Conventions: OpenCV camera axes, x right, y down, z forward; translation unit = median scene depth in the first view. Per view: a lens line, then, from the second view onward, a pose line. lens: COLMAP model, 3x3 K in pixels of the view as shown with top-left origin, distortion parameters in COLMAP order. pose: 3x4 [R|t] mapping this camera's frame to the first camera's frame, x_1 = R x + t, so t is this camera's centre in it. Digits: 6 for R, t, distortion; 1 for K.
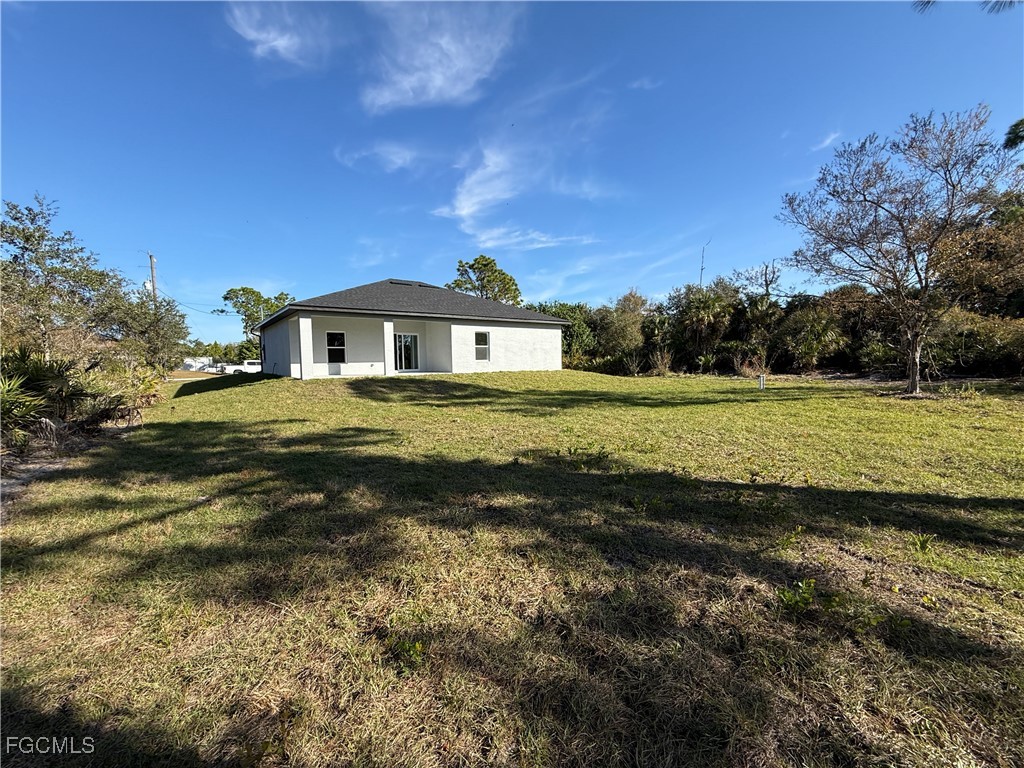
lens RADIAL K [[407.9, 0, 521.7], [0, 407.9, 368.8], [0, 0, 1]] dist [0.002822, 0.000162]
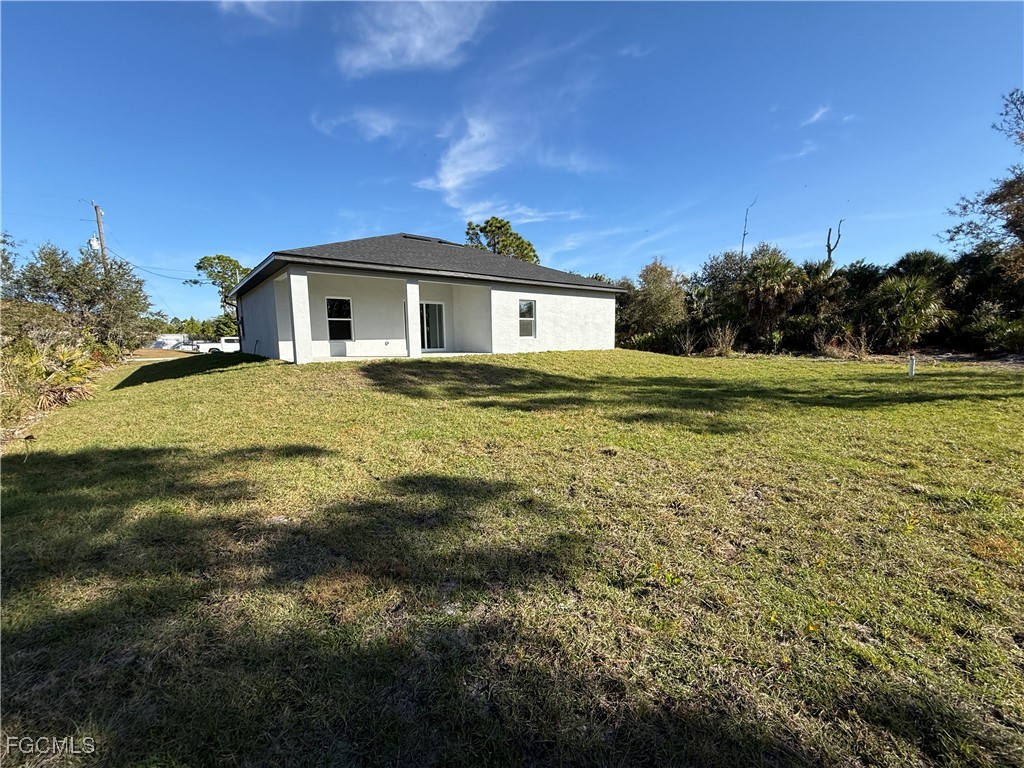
lens RADIAL K [[407.9, 0, 518.1], [0, 407.9, 375.2], [0, 0, 1]] dist [0.002822, 0.000162]
pose [[0.999739, -0.000600, 0.022859, -0.104697], [-0.000994, 0.997571, 0.069657, -0.001961], [-0.022845, -0.069661, 0.997309, 0.175068]]
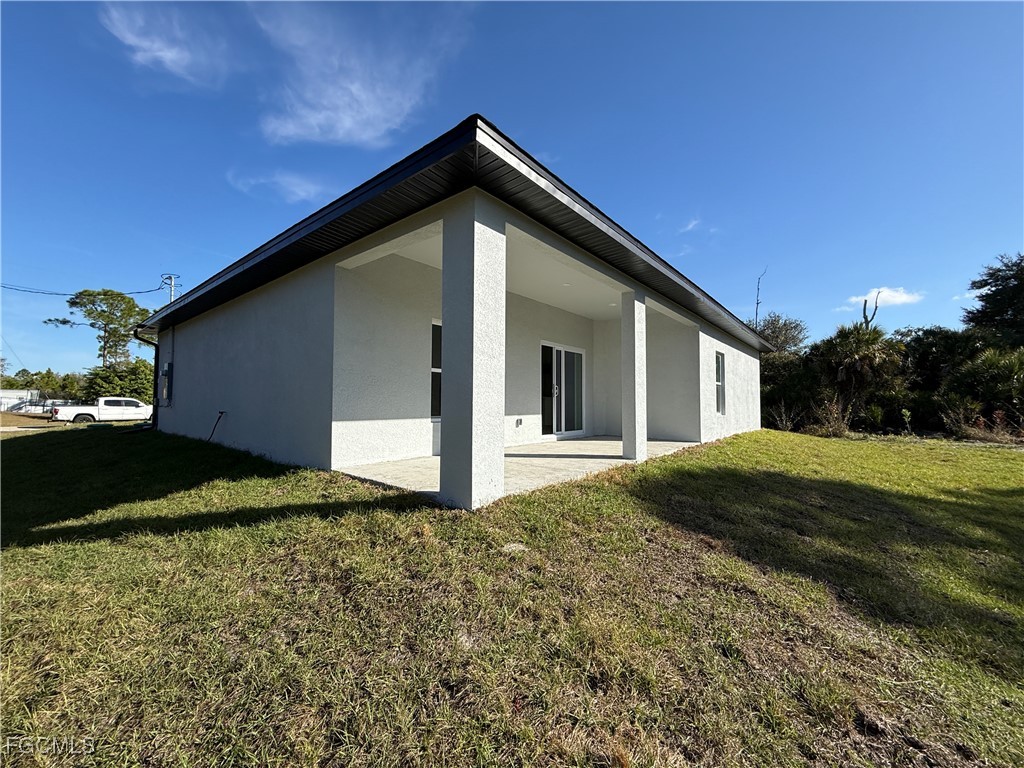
lens RADIAL K [[407.9, 0, 514.1], [0, 407.9, 380.6], [0, 0, 1]] dist [0.002822, 0.000162]
pose [[0.978492, 0.034168, 0.203437, -0.335434], [-0.018130, 0.996615, -0.080183, -0.012788], [-0.205489, 0.074770, 0.975799, 0.468423]]
